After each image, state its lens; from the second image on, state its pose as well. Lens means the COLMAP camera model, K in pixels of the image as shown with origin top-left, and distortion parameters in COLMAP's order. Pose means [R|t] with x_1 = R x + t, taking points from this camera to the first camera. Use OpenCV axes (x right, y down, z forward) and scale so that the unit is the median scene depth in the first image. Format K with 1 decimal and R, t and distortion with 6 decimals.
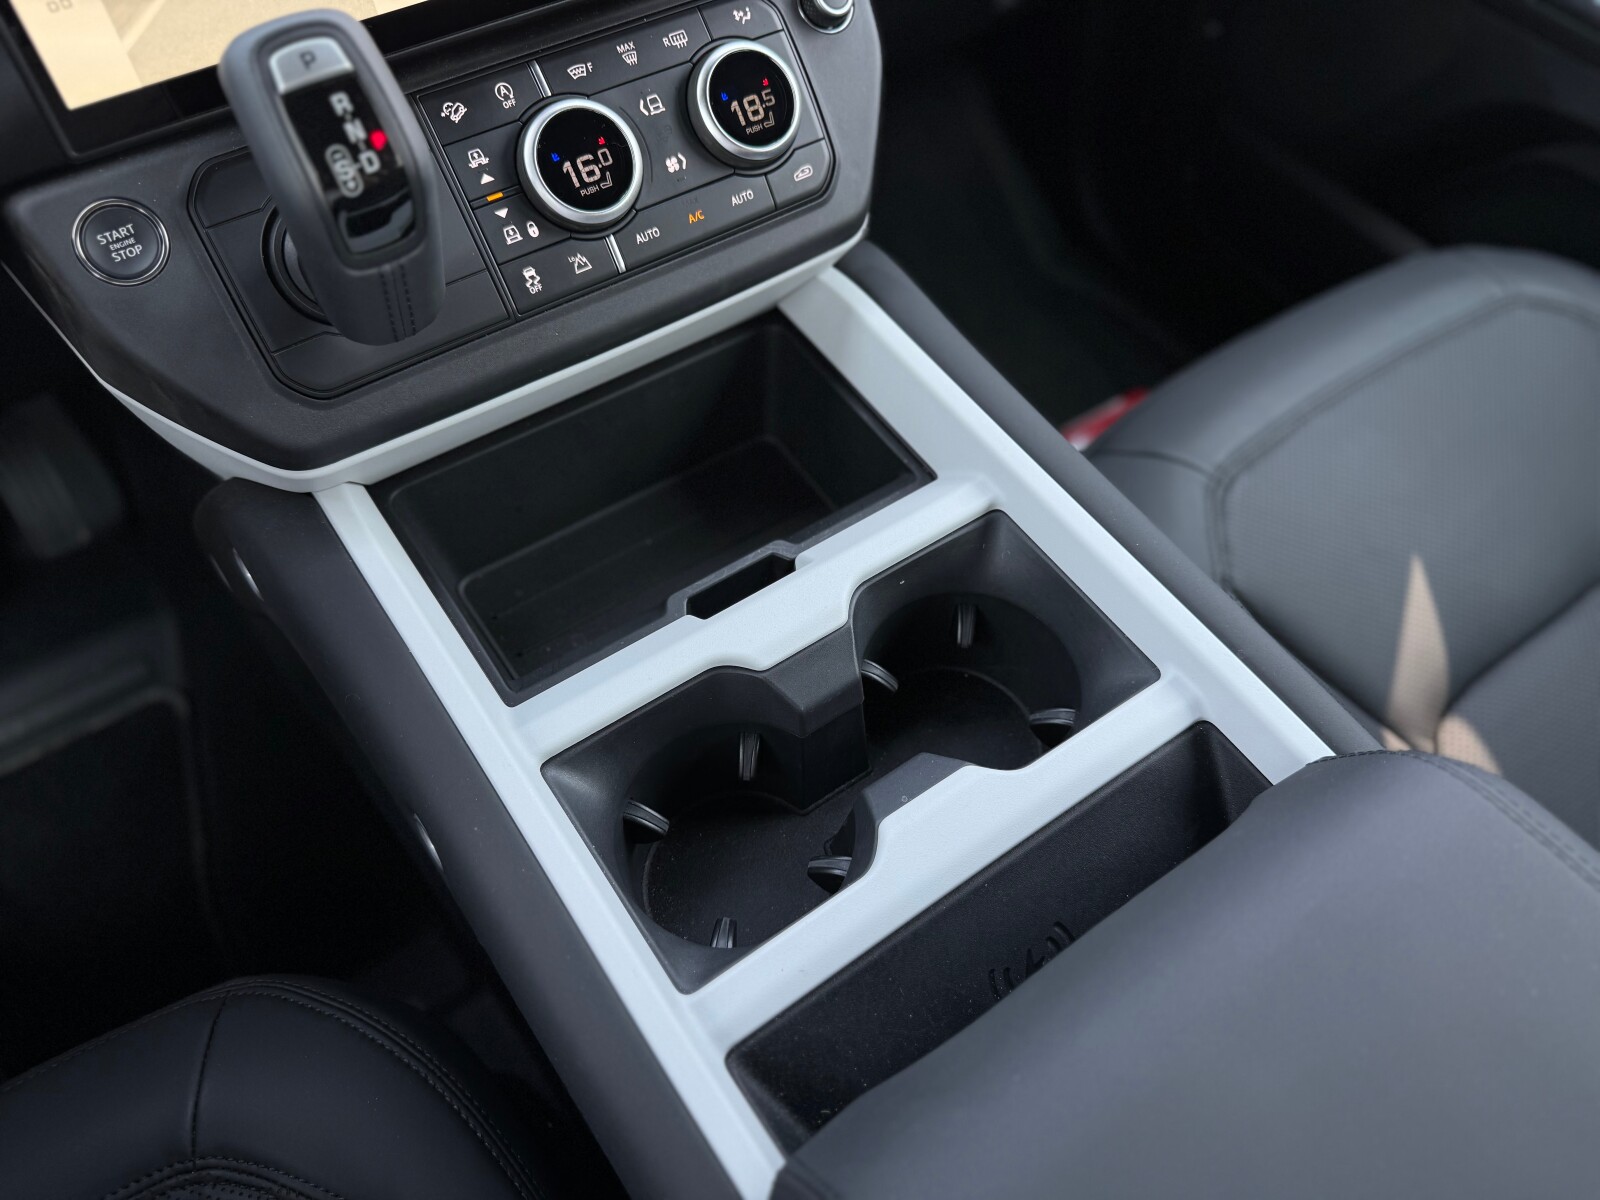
lens RADIAL K [[1179.7, 0, 801.7], [0, 1179.7, 599.2], [0, 0, 1]] dist [-0.046868, 0.009419]
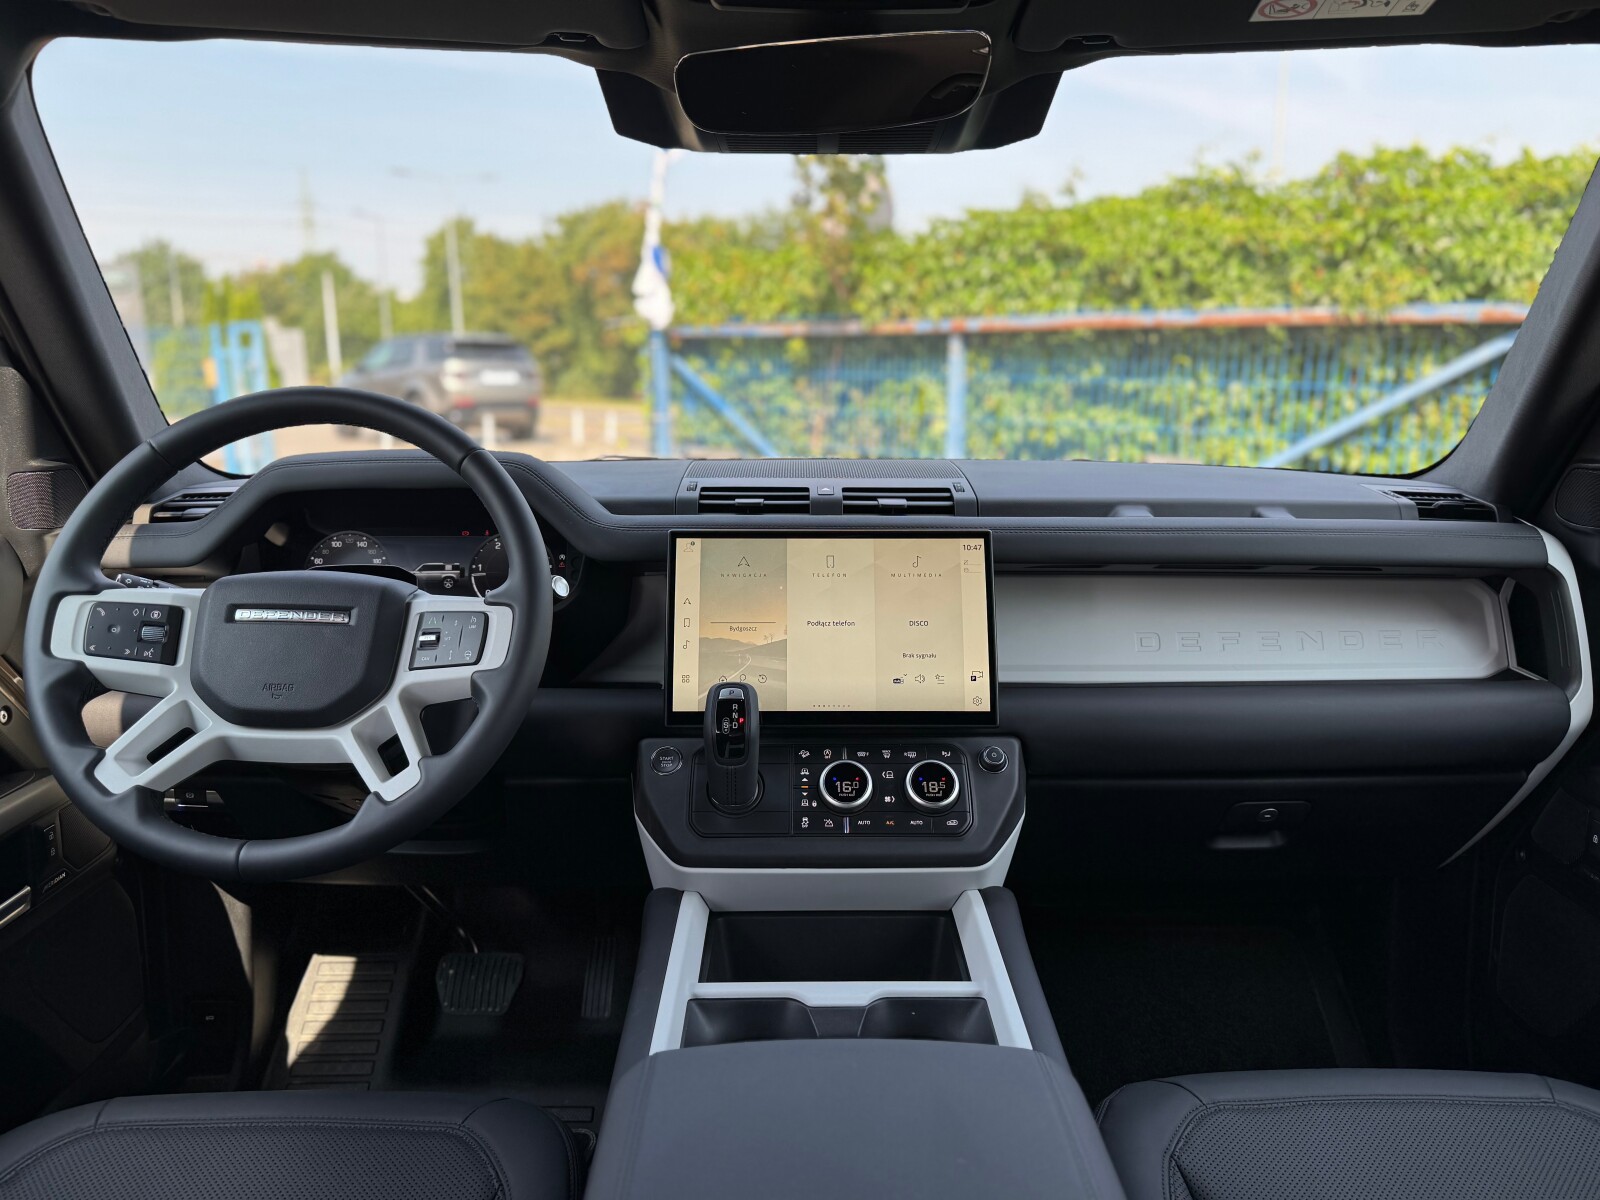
lens RADIAL K [[1132.2, 0, 812.5], [0, 1132.2, 610.0], [0, 0, 1]] dist [0.044211, -0.061801]
pose [[0.821707, 0.068878, -0.565733, 0.988096], [-0.453081, 0.681109, -0.575159, 0.696959], [0.345710, 0.728936, 0.590879, -0.580349]]
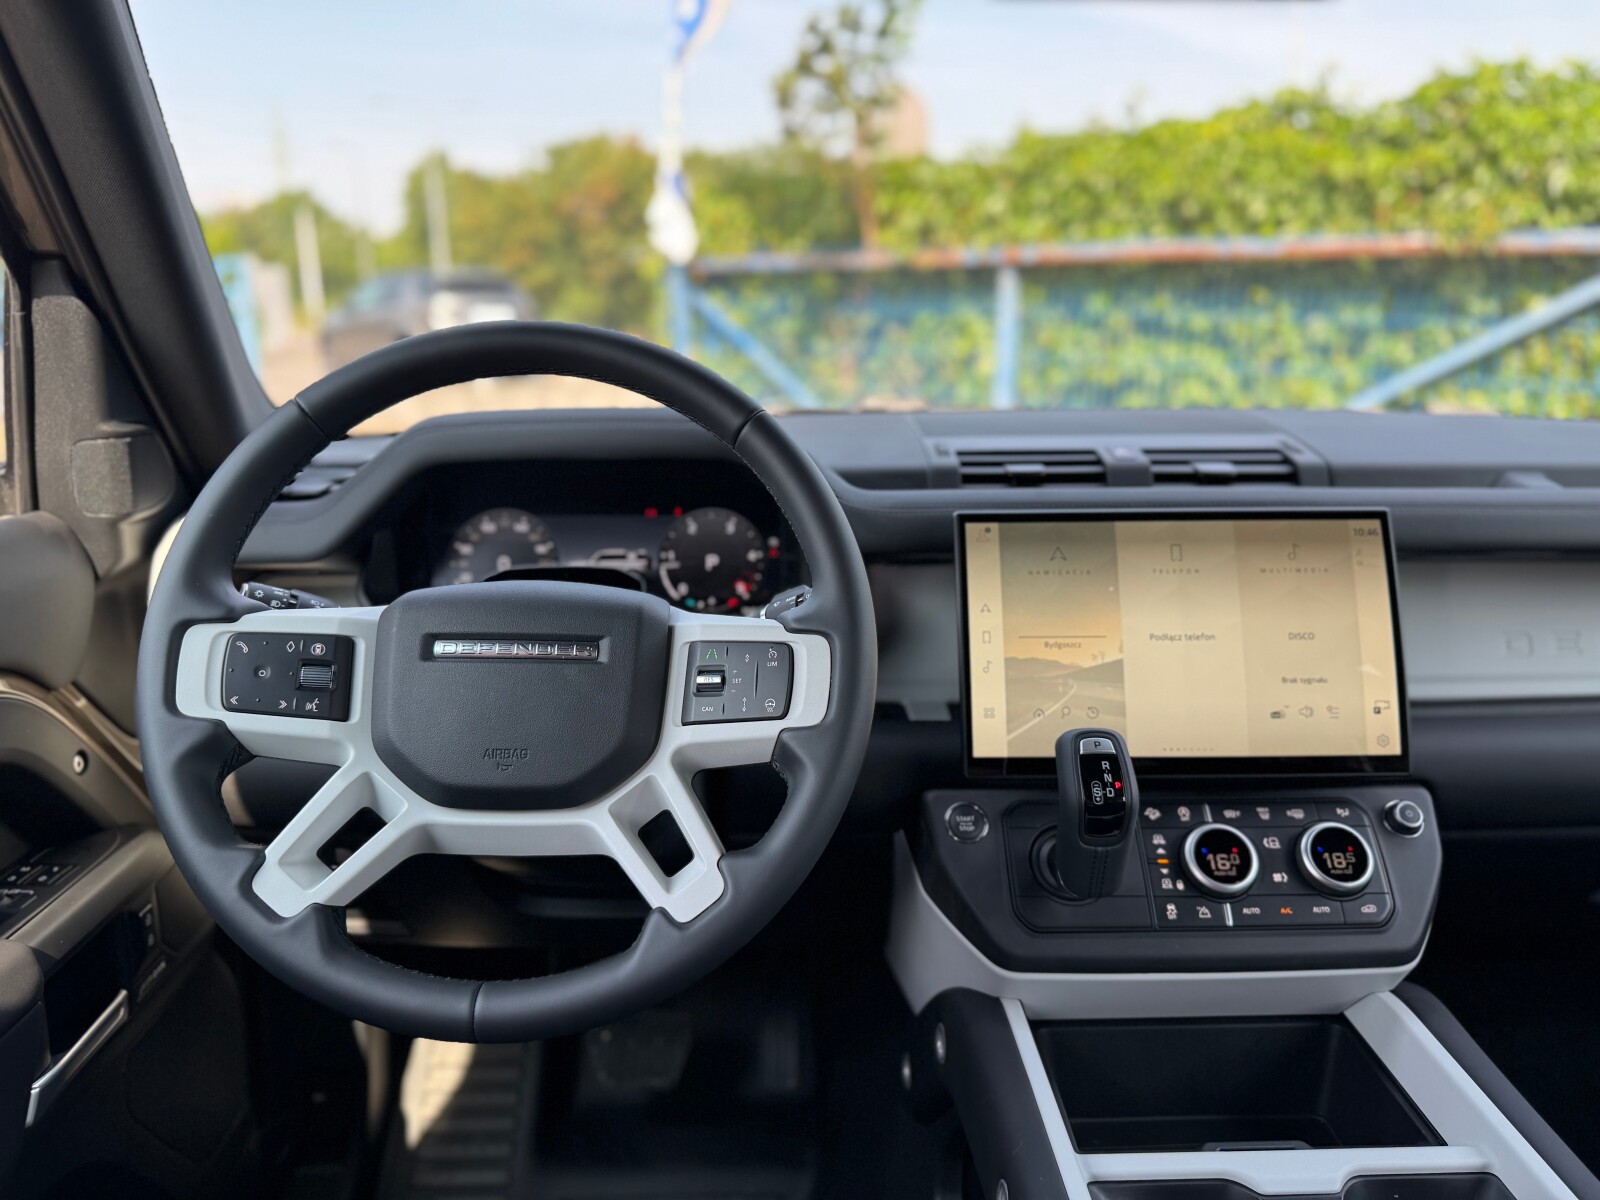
lens RADIAL K [[1132.2, 0, 801.4], [0, 1132.2, 613.5], [0, 0, 1]] dist [0.044211, -0.061801]
pose [[0.824669, 0.095717, -0.557458, 0.199550], [-0.447355, 0.713474, -0.539285, 0.537605], [0.346114, 0.694113, 0.631199, -0.502555]]
